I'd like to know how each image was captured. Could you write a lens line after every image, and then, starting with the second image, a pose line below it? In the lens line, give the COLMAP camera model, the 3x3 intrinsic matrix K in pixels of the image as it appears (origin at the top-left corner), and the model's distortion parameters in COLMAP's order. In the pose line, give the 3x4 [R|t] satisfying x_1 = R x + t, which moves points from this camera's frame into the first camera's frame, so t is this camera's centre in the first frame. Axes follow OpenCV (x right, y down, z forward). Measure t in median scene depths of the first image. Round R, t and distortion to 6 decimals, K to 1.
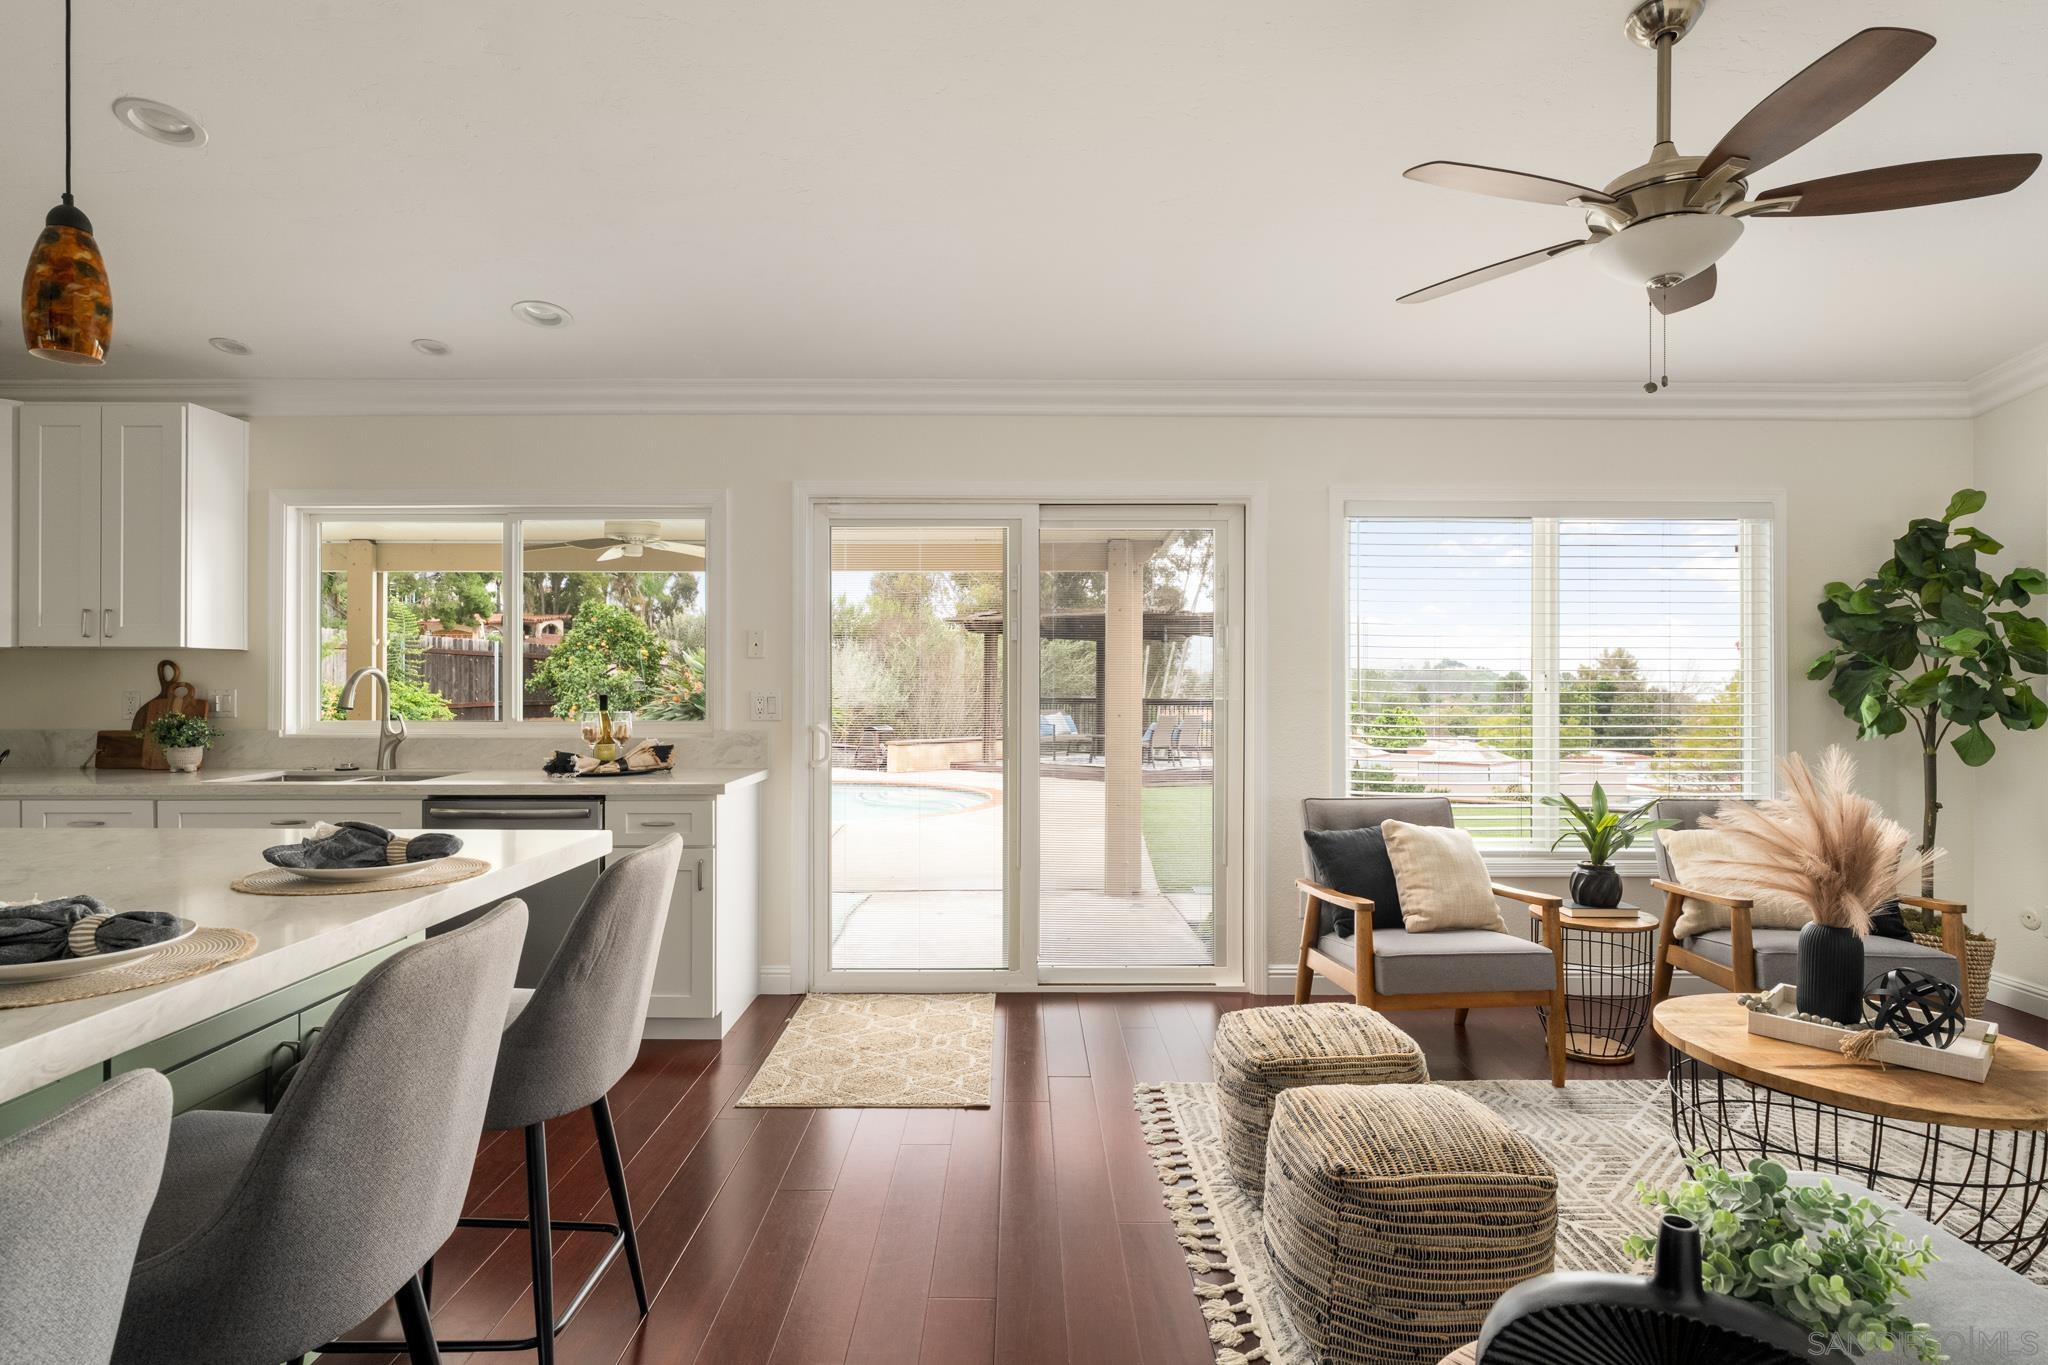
lens RADIAL K [[1064.3, 0, 1014.8], [0, 1064.3, 683.6], [0, 0, 1]] dist [-0.003754, 0.002416]
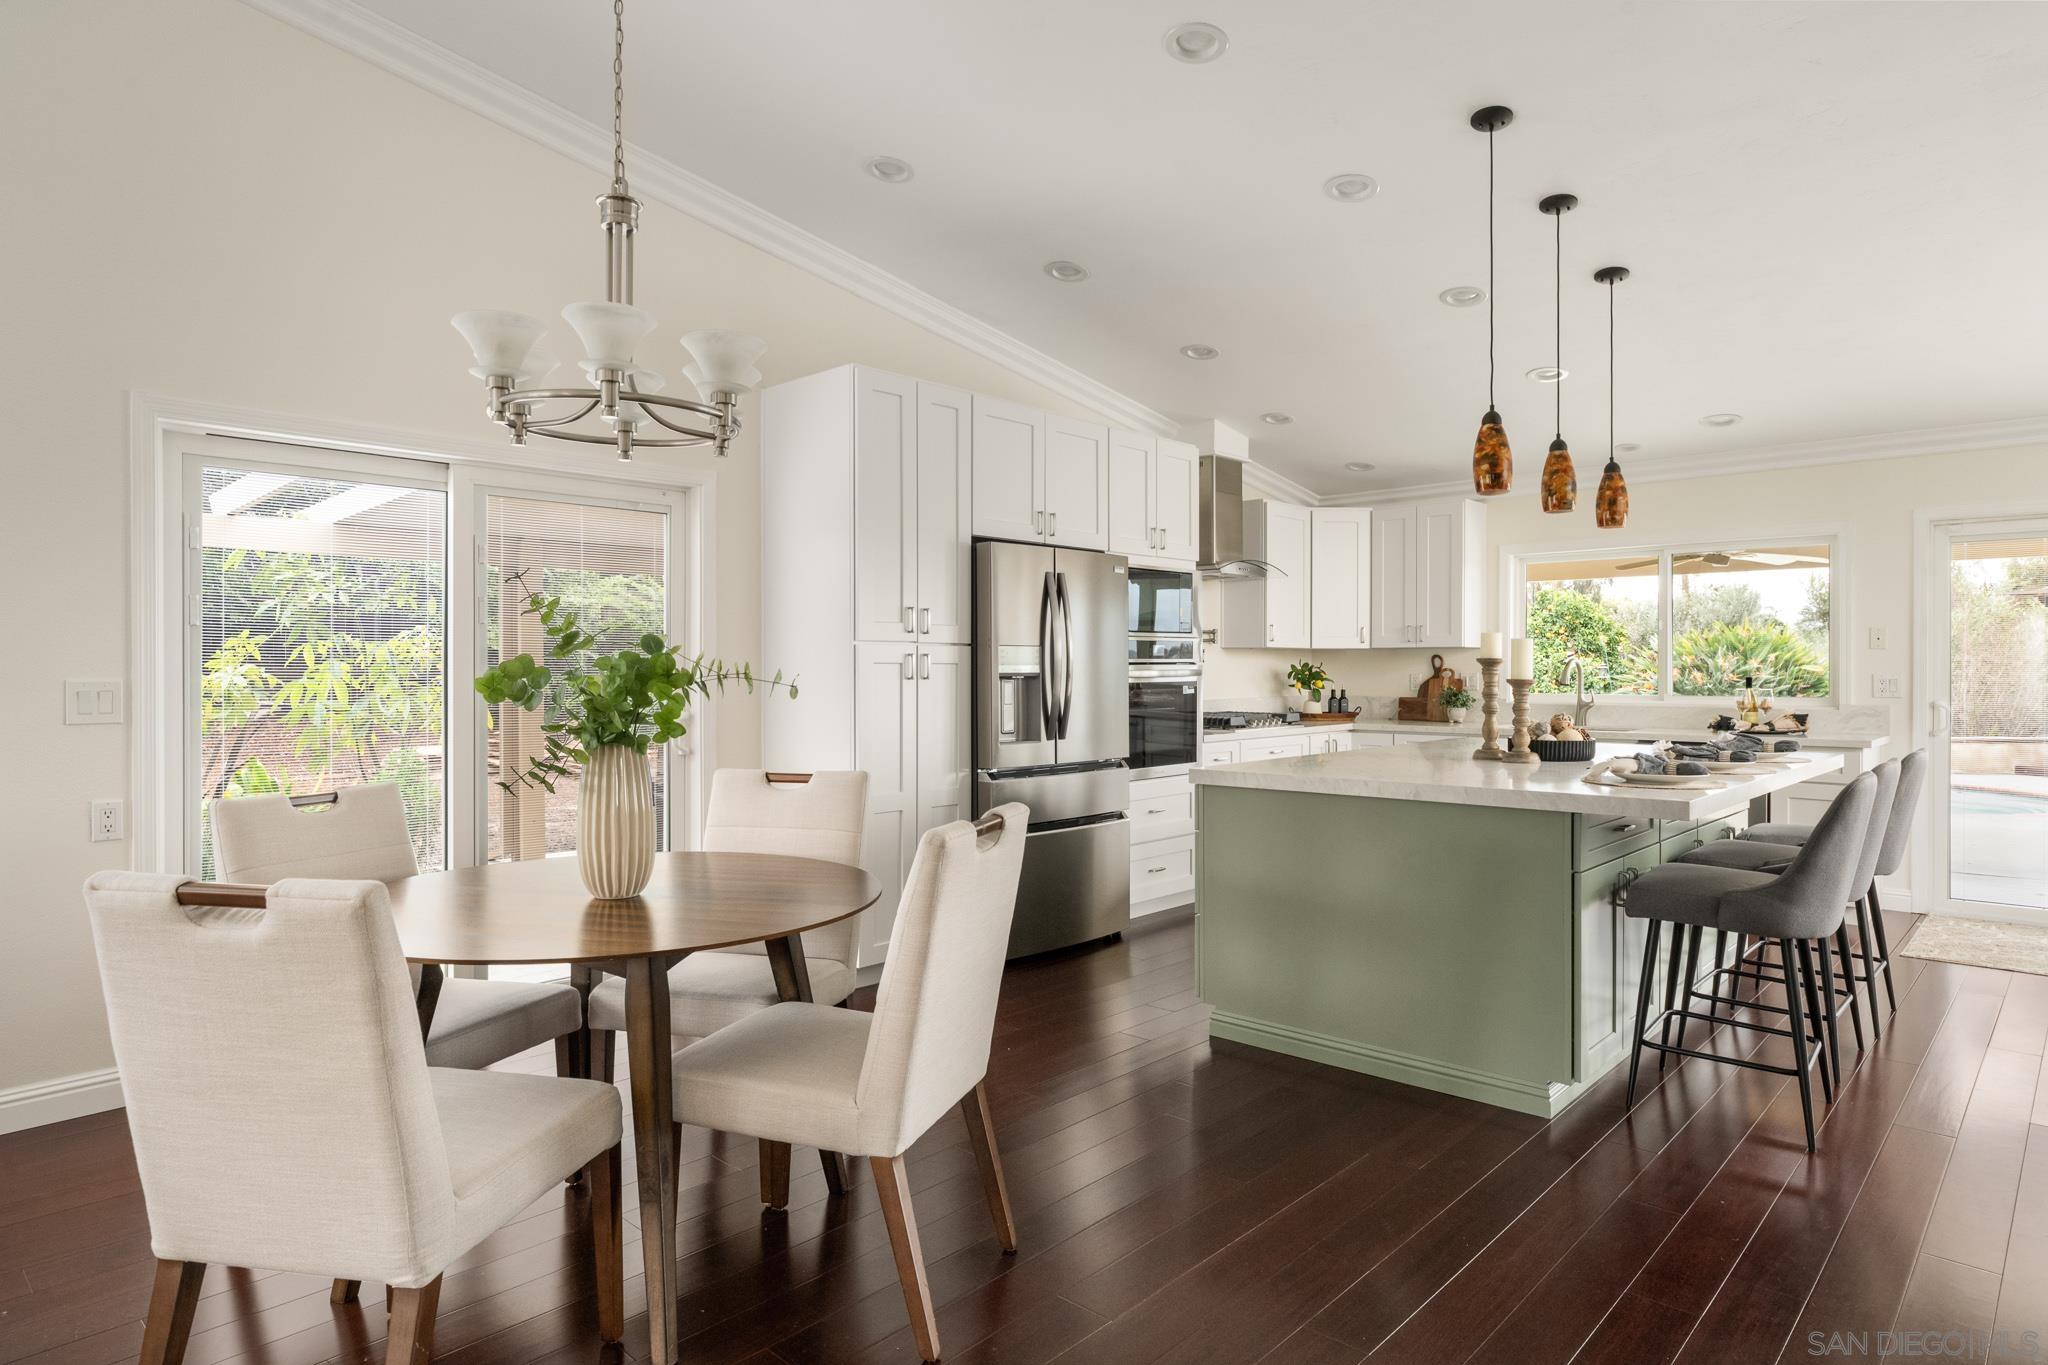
lens RADIAL K [[1152.7, 0, 1028.9], [0, 1152.7, 686.8], [0, 0, 1]] dist [-0.007047, -0.002196]
pose [[0.728281, 0.010404, -0.685200, -0.040425], [-0.000865, 0.999898, 0.014263, 0.002541], [0.685278, -0.009795, 0.728215, -0.737373]]
